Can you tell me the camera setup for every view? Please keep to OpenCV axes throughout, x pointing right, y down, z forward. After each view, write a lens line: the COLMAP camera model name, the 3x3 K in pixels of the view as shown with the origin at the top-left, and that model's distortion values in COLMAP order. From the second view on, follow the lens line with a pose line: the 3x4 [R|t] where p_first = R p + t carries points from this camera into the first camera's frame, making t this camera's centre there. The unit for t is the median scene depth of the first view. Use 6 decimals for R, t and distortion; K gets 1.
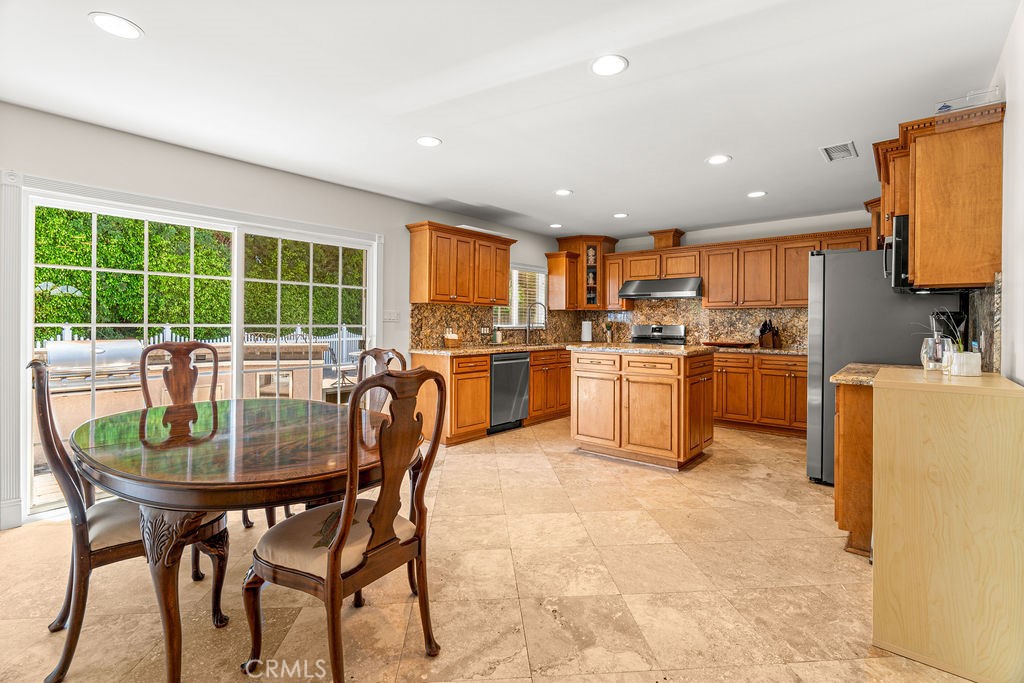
lens RADIAL K [[462.8, 0, 513.1], [0, 462.8, 324.0], [0, 0, 1]] dist [-0.003629, -0.000194]
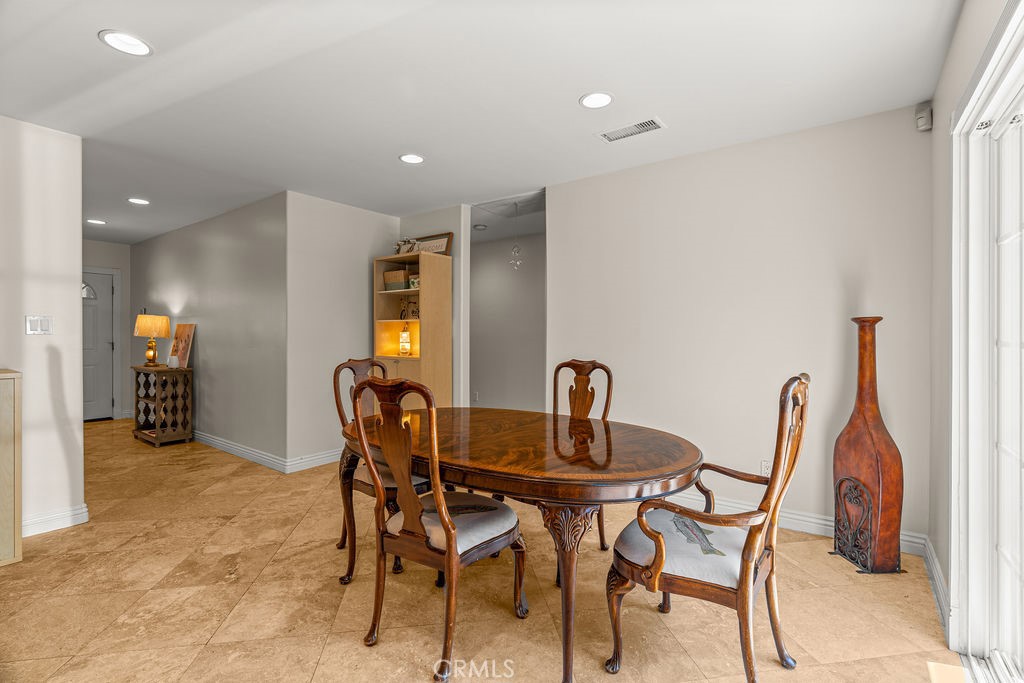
lens RADIAL K [[460.1, 0, 512.0], [0, 460.1, 341.5], [0, 0, 1]] dist [-0.000808, -0.000055]
pose [[-0.997270, -0.008112, -0.073399, -0.228704], [-0.008520, 0.999950, 0.005245, 0.001433], [0.073353, 0.005856, -0.997289, 0.939601]]
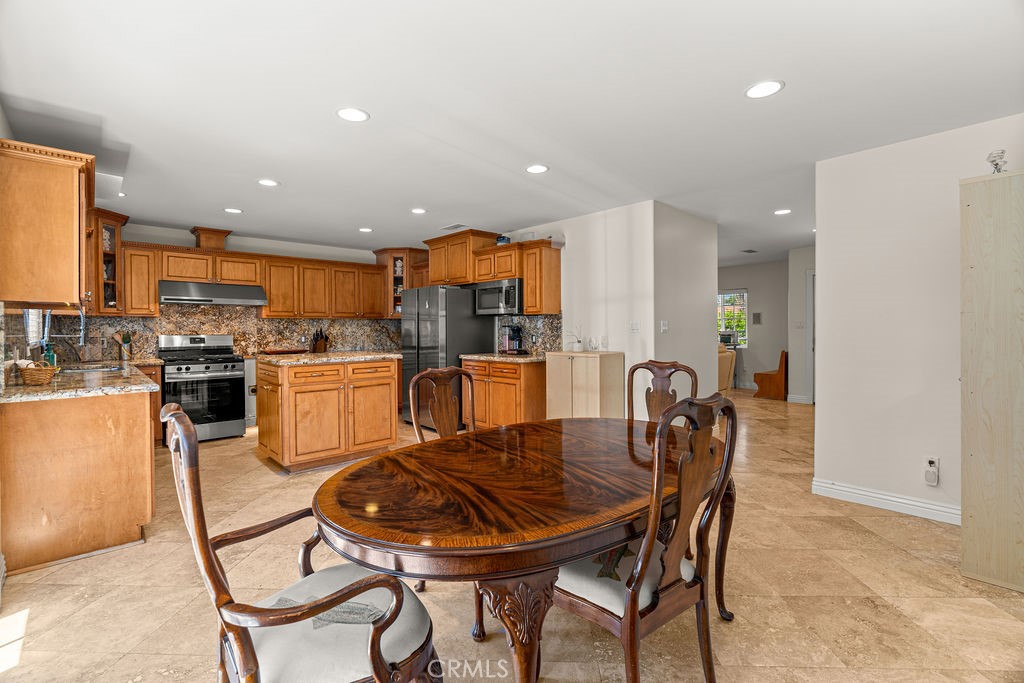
lens RADIAL K [[468.1, 0, 513.4], [0, 468.1, 334.0], [0, 0, 1]] dist [-0.002958, 0.000085]
pose [[0.126654, -0.018403, 0.991776, -0.678623], [0.007280, 0.999818, 0.017622, -0.015215], [-0.991920, 0.004988, 0.126765, 0.423879]]
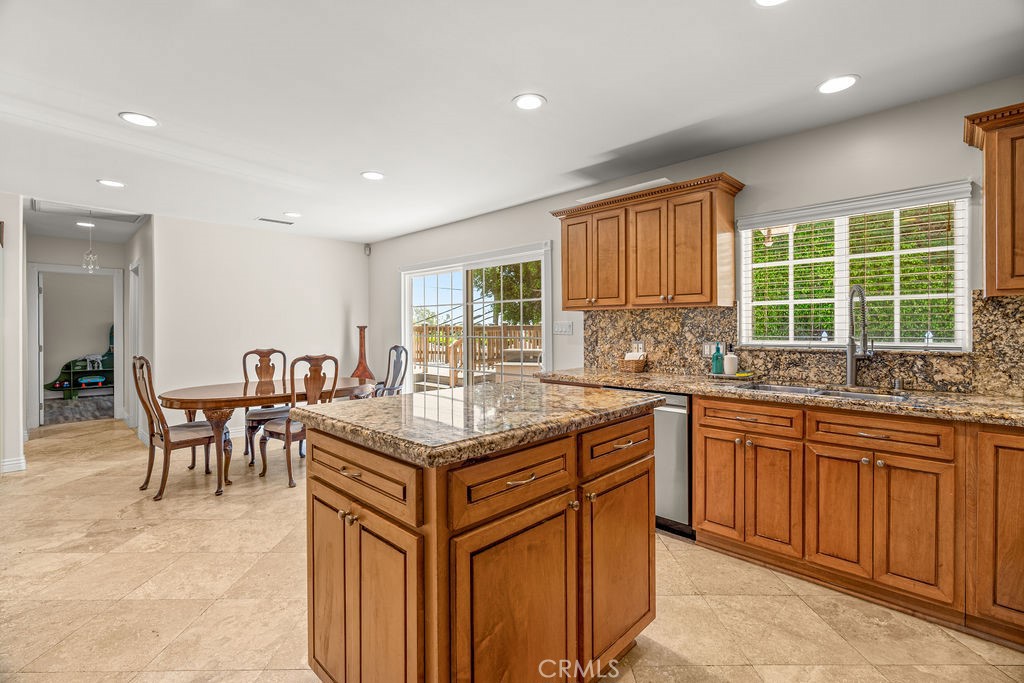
lens RADIAL K [[460.1, 0, 510.7], [0, 460.1, 328.4], [0, 0, 1]] dist [0.001296, 0.000782]
pose [[-0.073580, -0.004638, -0.997279, 0.635351], [0.001995, 0.999986, -0.004798, -0.012166], [0.997287, -0.002343, -0.073569, 0.984121]]
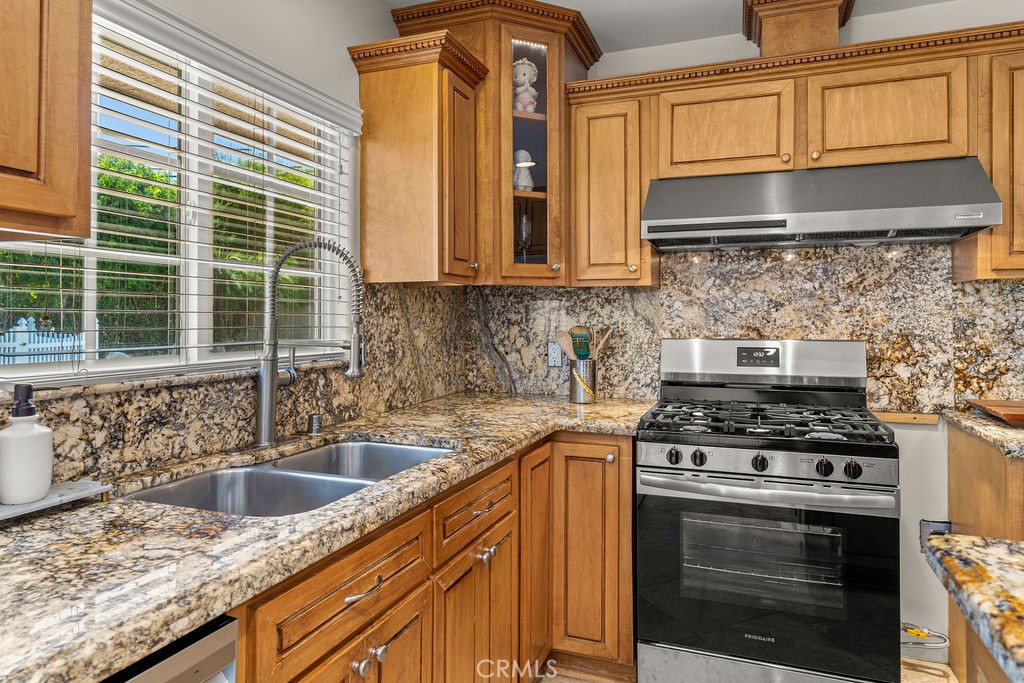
lens RADIAL K [[636.8, 0, 509.1], [0, 636.8, 314.6], [0, 0, 1]] dist [-0.000887, 0.001585]
pose [[0.944462, -0.004985, 0.328584, 0.054997], [0.008055, 0.999936, -0.007983, -0.015933], [-0.328523, 0.010186, 0.944441, 0.958512]]
